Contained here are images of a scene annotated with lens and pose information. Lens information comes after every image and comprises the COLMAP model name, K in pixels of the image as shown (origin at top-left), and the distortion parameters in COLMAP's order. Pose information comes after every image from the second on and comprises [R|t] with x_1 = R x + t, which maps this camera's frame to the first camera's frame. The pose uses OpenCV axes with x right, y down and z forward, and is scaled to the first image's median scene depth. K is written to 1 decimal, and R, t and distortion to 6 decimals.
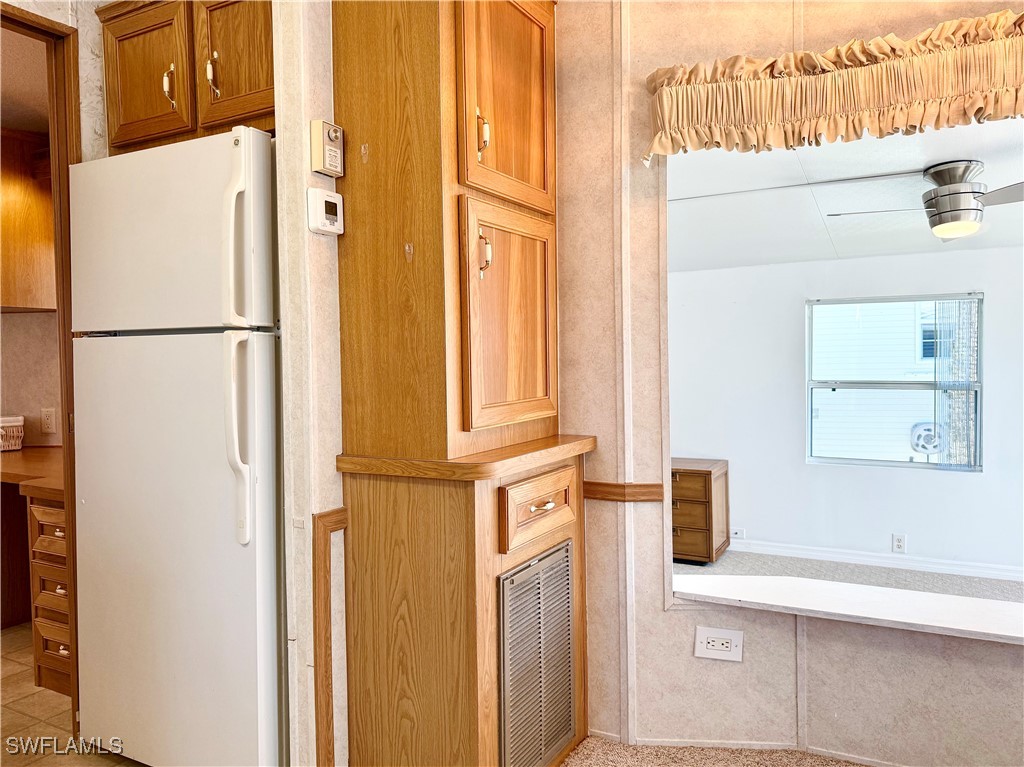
lens RADIAL K [[732.9, 0, 534.8], [0, 732.9, 383.3], [0, 0, 1]] dist [0.089867, -0.163705]
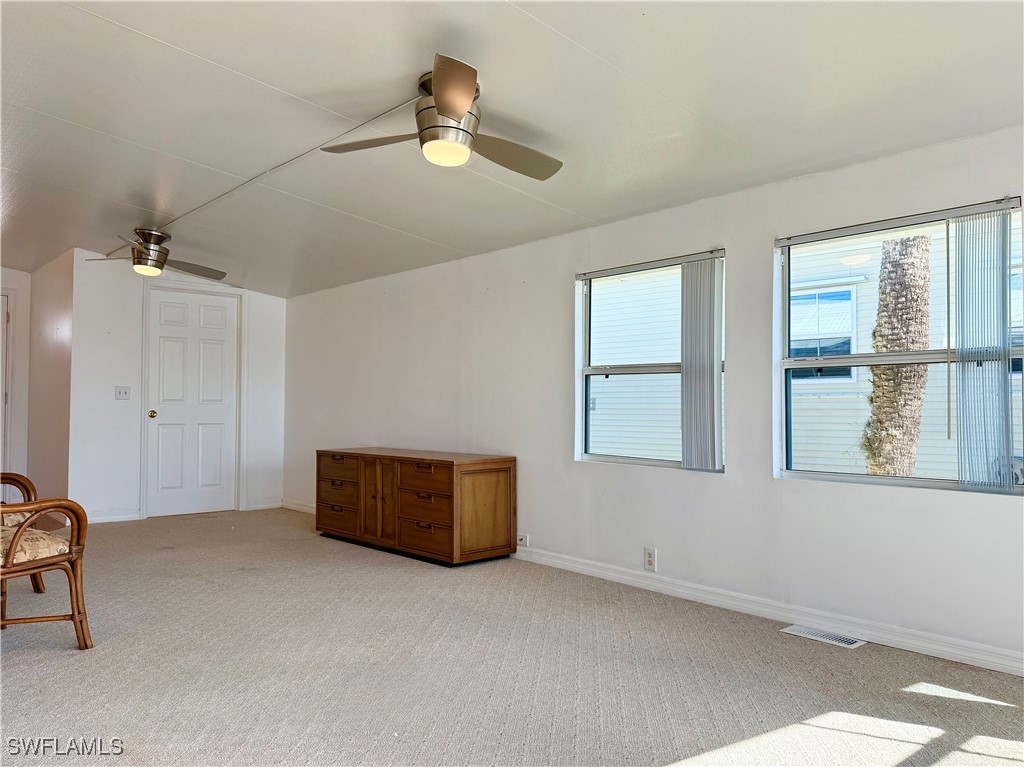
lens RADIAL K [[732.9, 0, 534.8], [0, 732.9, 383.3], [0, 0, 1]] dist [0.089867, -0.163705]
pose [[0.936569, 0.005218, -0.350444, 0.650373], [-0.026732, 0.998040, -0.056582, 0.070008], [0.349462, 0.062361, 0.934873, 0.174529]]
